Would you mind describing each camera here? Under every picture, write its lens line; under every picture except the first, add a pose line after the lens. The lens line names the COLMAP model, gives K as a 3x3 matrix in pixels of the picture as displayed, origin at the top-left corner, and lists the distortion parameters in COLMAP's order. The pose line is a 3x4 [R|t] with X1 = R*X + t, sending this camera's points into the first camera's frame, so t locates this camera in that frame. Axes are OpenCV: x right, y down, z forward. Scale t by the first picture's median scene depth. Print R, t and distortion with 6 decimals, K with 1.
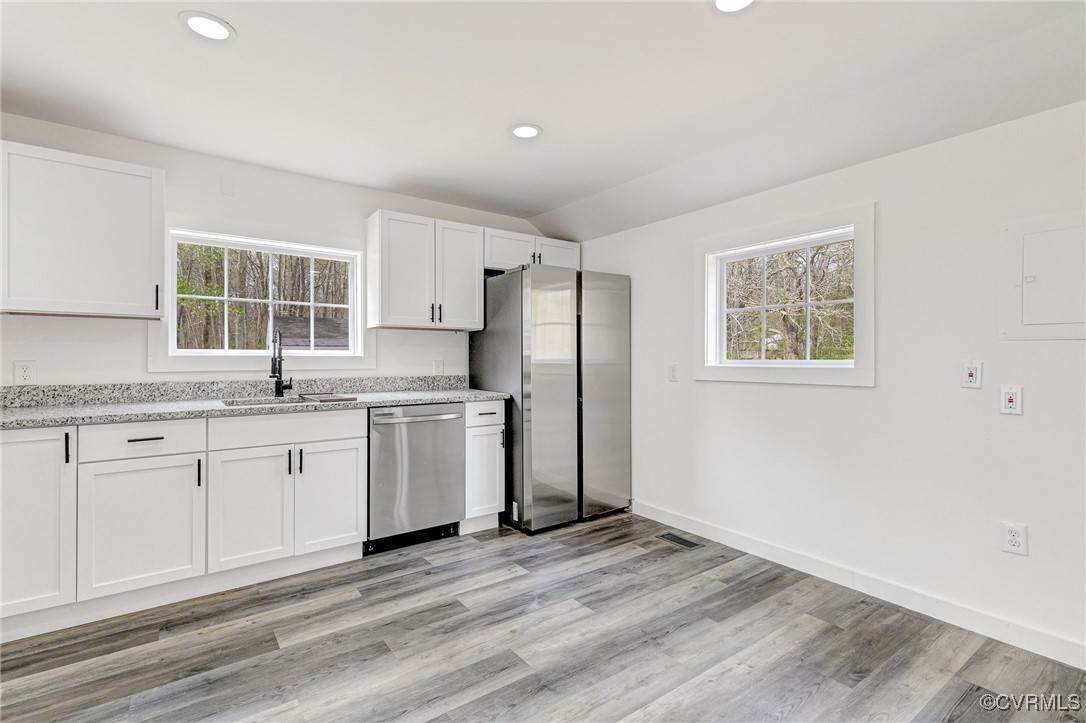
lens RADIAL K [[520.9, 0, 559.4], [0, 520.9, 356.0], [0, 0, 1]] dist [0.013094, -0.002433]
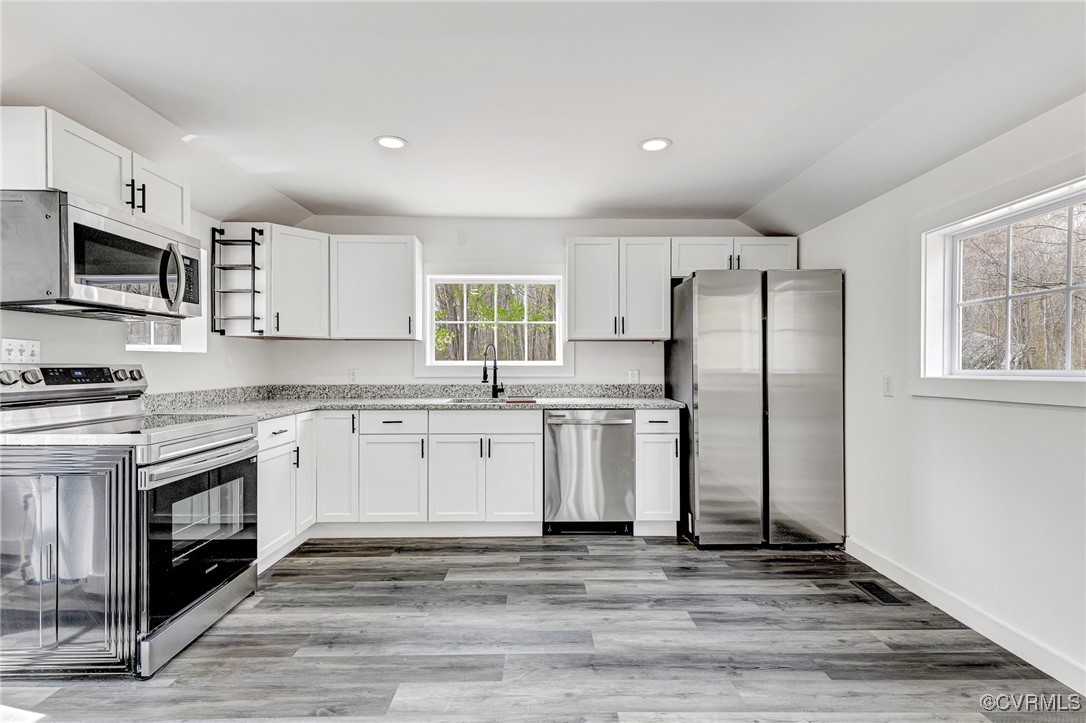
lens RADIAL K [[543.9, 0, 541.0], [0, 543.9, 362.8], [0, 0, 1]] dist [0.015120, -0.003288]
pose [[0.804416, -0.005636, -0.594040, 0.365994], [0.003865, 0.999983, -0.004254, -0.001182], [0.594054, 0.001126, 0.804424, 0.005276]]
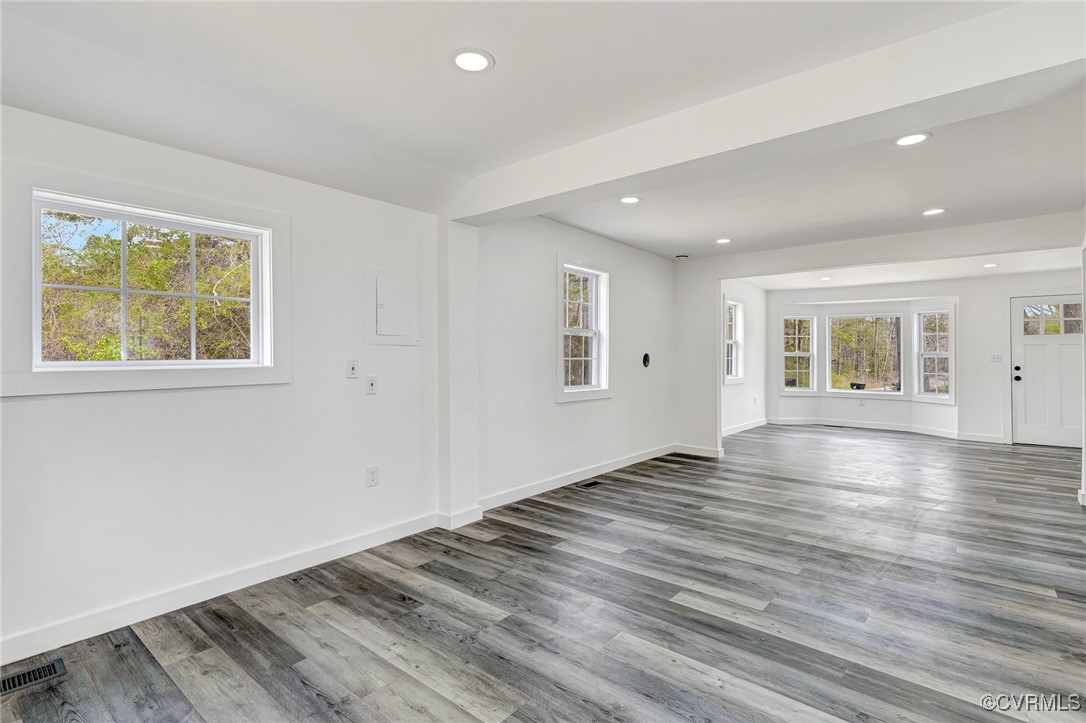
lens RADIAL K [[520.9, 0, 535.2], [0, 520.9, 353.1], [0, 0, 1]] dist [0.013094, -0.002433]
pose [[-0.217974, -0.003617, 0.975948, -0.516668], [-0.002262, 0.999992, 0.003201, -0.006422], [-0.975952, -0.001510, -0.217981, 0.659294]]
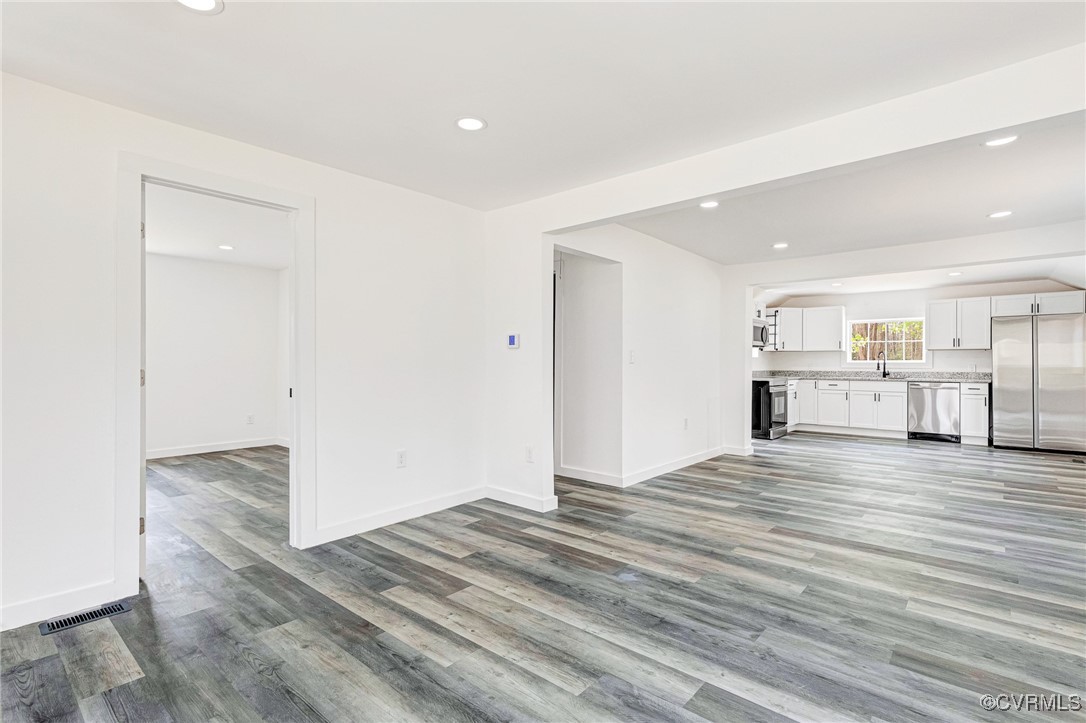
lens RADIAL K [[520.9, 0, 538.2], [0, 520.9, 363.2], [0, 0, 1]] dist [0.013094, -0.002433]
pose [[0.200529, -0.003833, -0.979680, 1.923950], [-0.005425, 0.999973, -0.005023, 0.027949], [0.979673, 0.006322, 0.200503, -1.425415]]
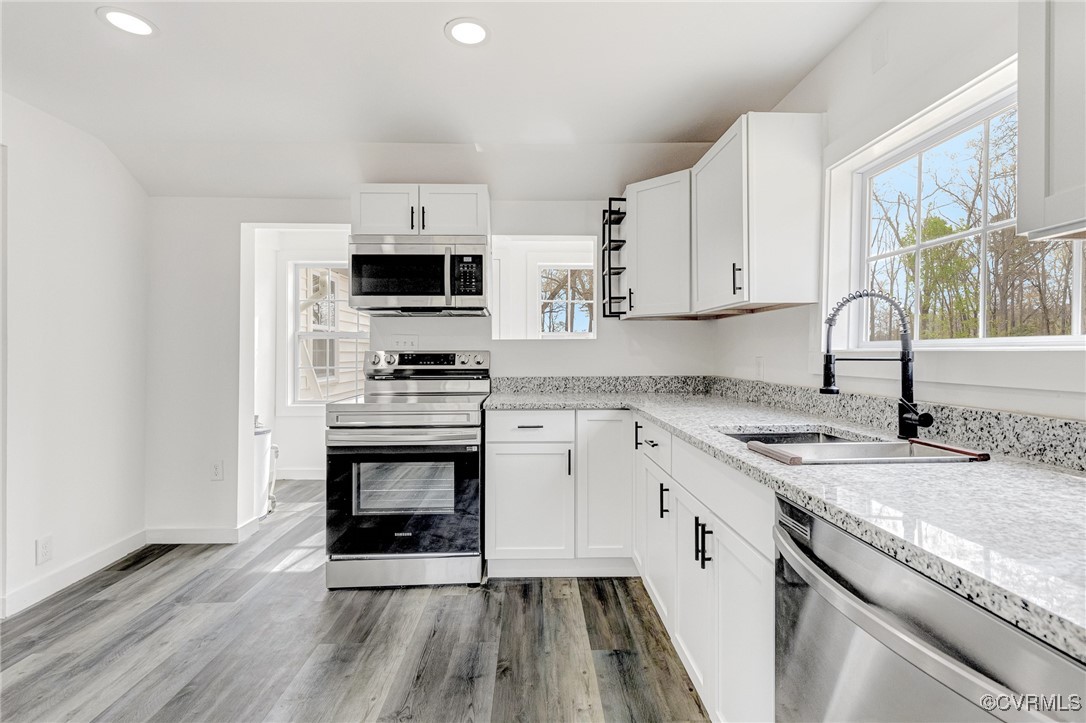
lens RADIAL K [[520.9, 0, 579.3], [0, 520.9, 348.9], [0, 0, 1]] dist [0.013094, -0.002433]
pose [[-0.580581, -0.009319, -0.814149, 0.020766], [0.001105, 0.999925, -0.012233, 0.003821], [0.814202, -0.008002, -0.580527, 1.110479]]
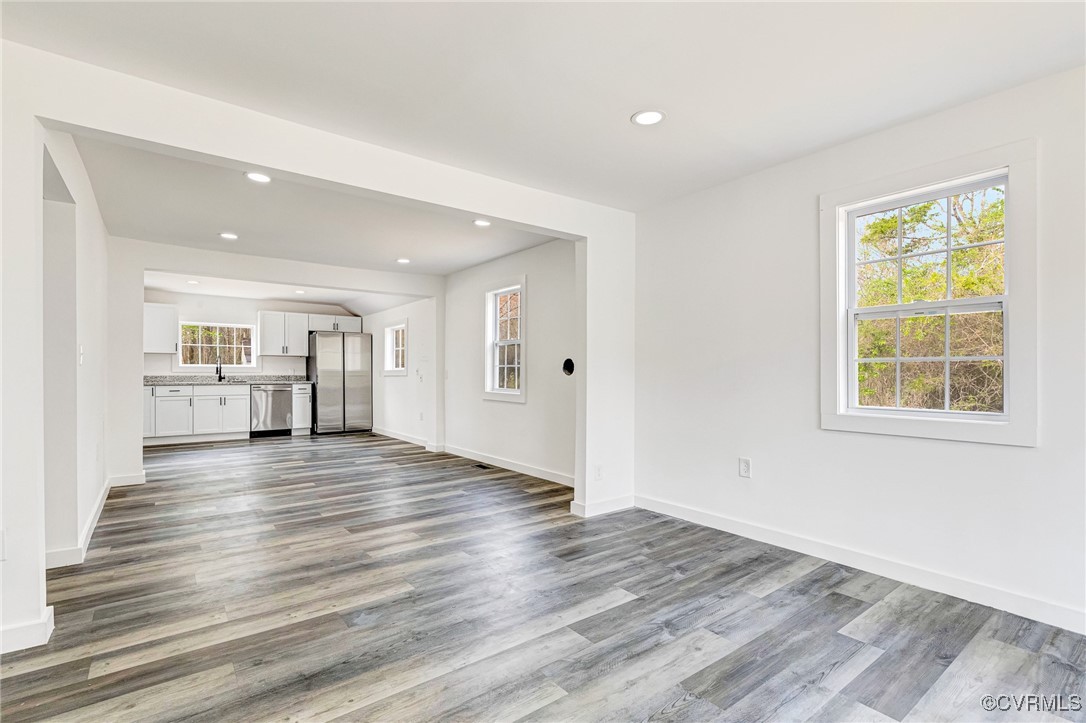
lens RADIAL K [[520.9, 0, 553.2], [0, 520.9, 367.2], [0, 0, 1]] dist [0.013094, -0.002433]
pose [[0.999954, -0.008427, 0.004647, 1.287262], [0.008461, 0.999938, -0.007213, 0.039273], [-0.004585, 0.007252, 0.999963, -1.881165]]
